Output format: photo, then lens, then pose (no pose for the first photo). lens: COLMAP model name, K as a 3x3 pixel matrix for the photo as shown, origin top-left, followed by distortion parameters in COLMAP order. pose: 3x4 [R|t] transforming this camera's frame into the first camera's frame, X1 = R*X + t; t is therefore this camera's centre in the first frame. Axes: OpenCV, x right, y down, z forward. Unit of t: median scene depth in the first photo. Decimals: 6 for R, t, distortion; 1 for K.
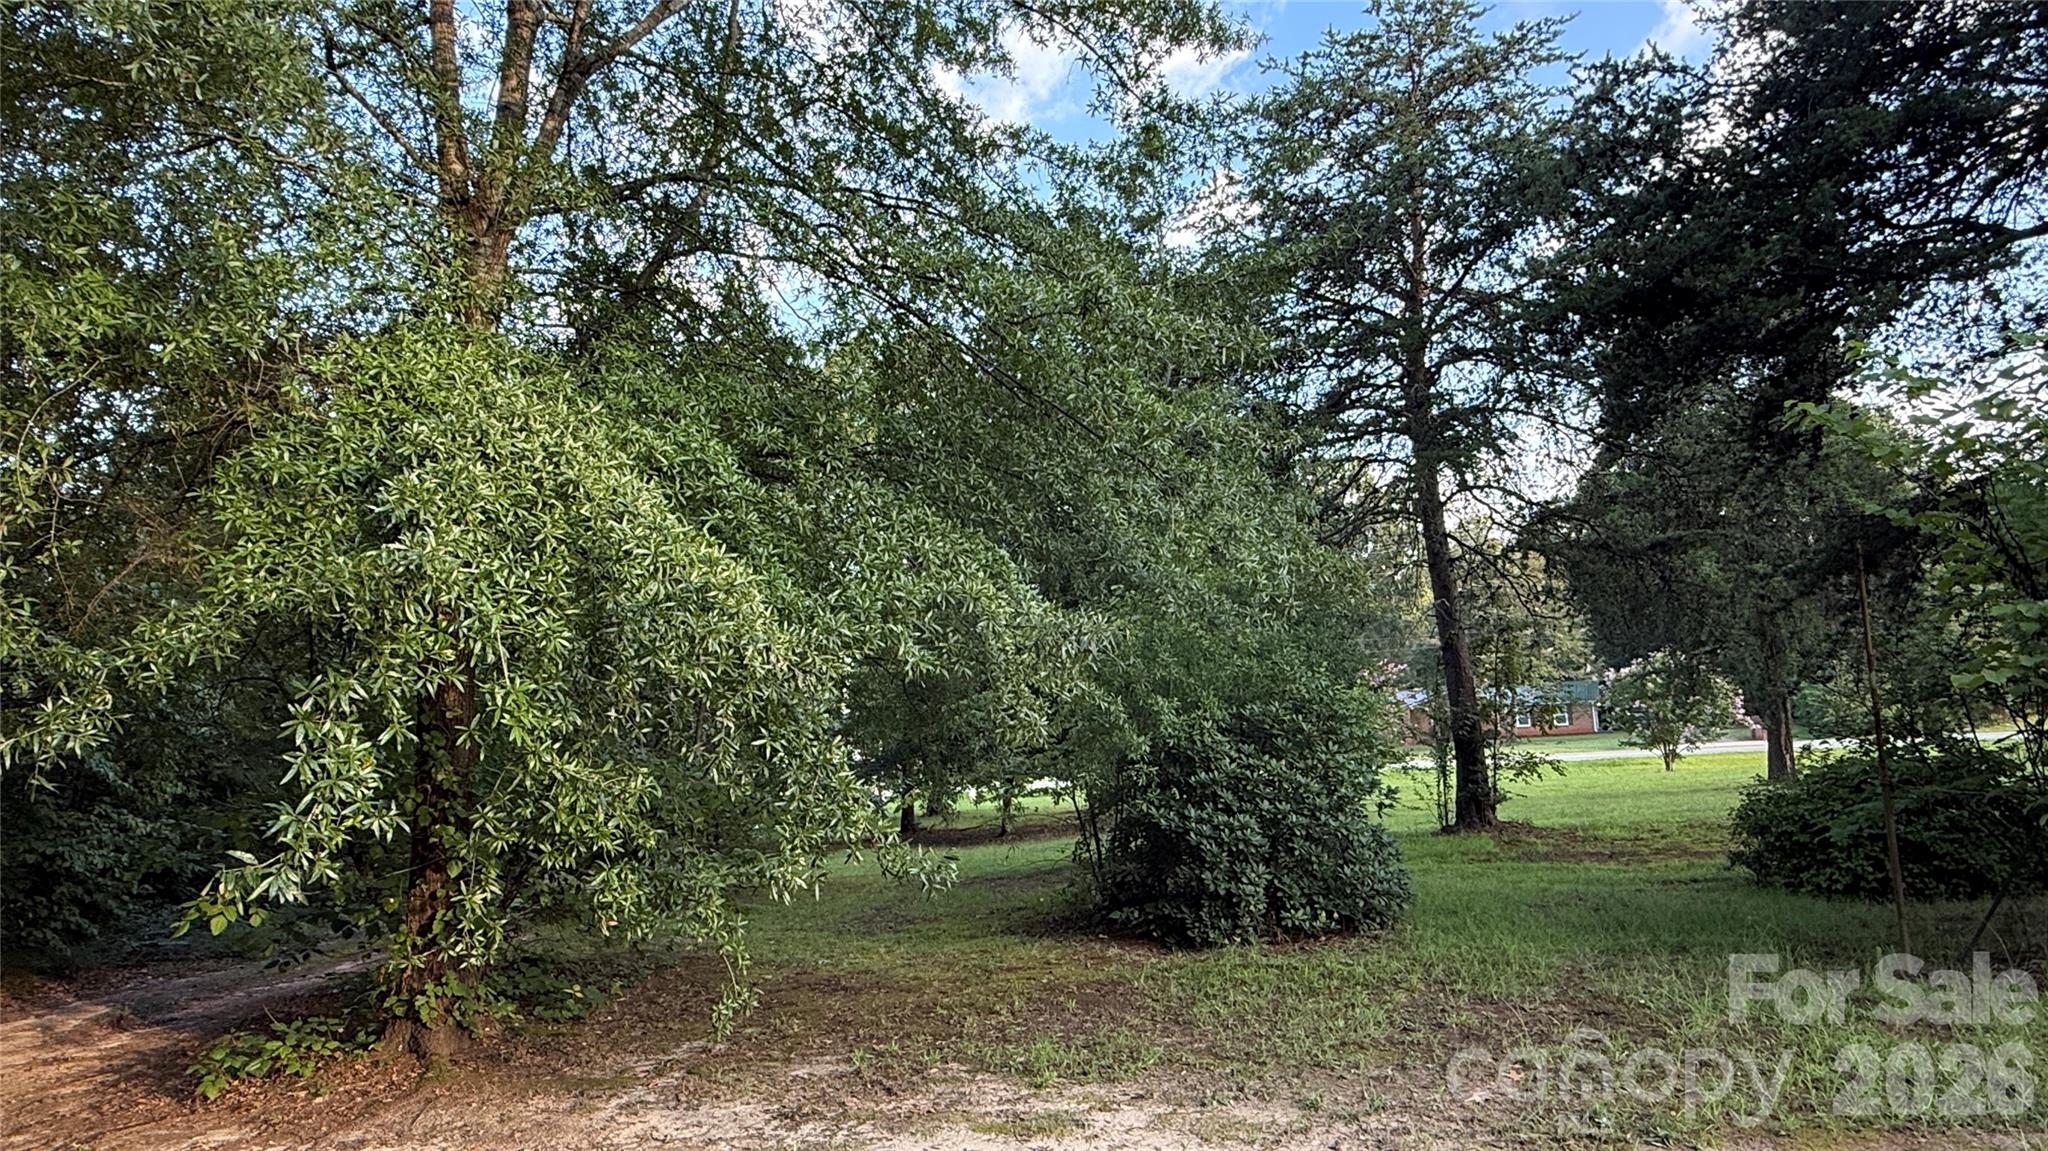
lens RADIAL K [[1133.6, 0, 1024.0], [0, 1133.6, 575.5], [0, 0, 1]] dist [-0.001062, -0.000215]
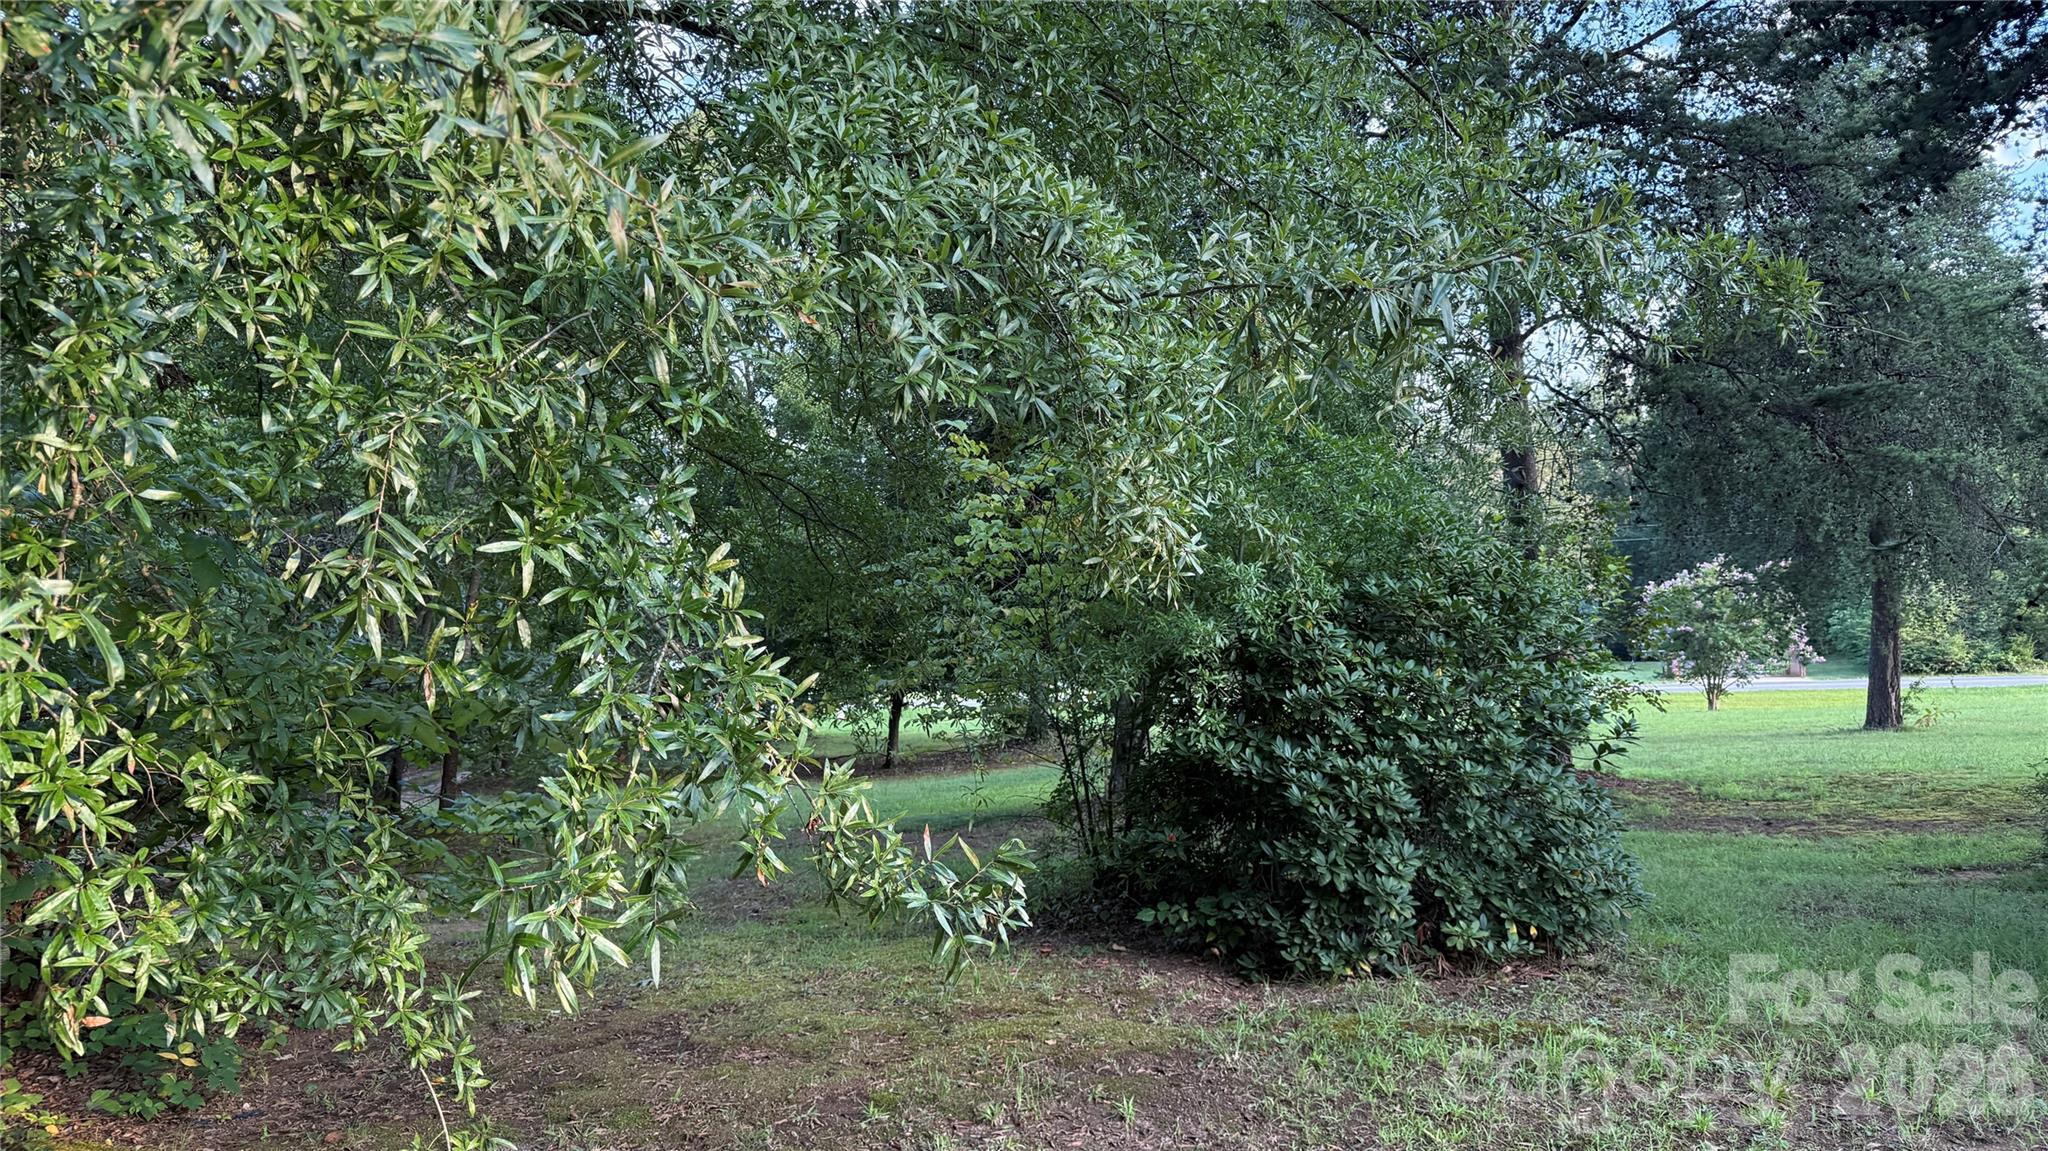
lens RADIAL K [[1411.6, 0, 1011.1], [0, 1411.6, 544.3], [0, 0, 1]] dist [0.101312, -0.163394]
pose [[0.996807, 0.035809, 0.071369, -0.055823], [-0.040699, 0.996836, 0.068280, 0.058189], [-0.068698, -0.070967, 0.995110, 0.287287]]
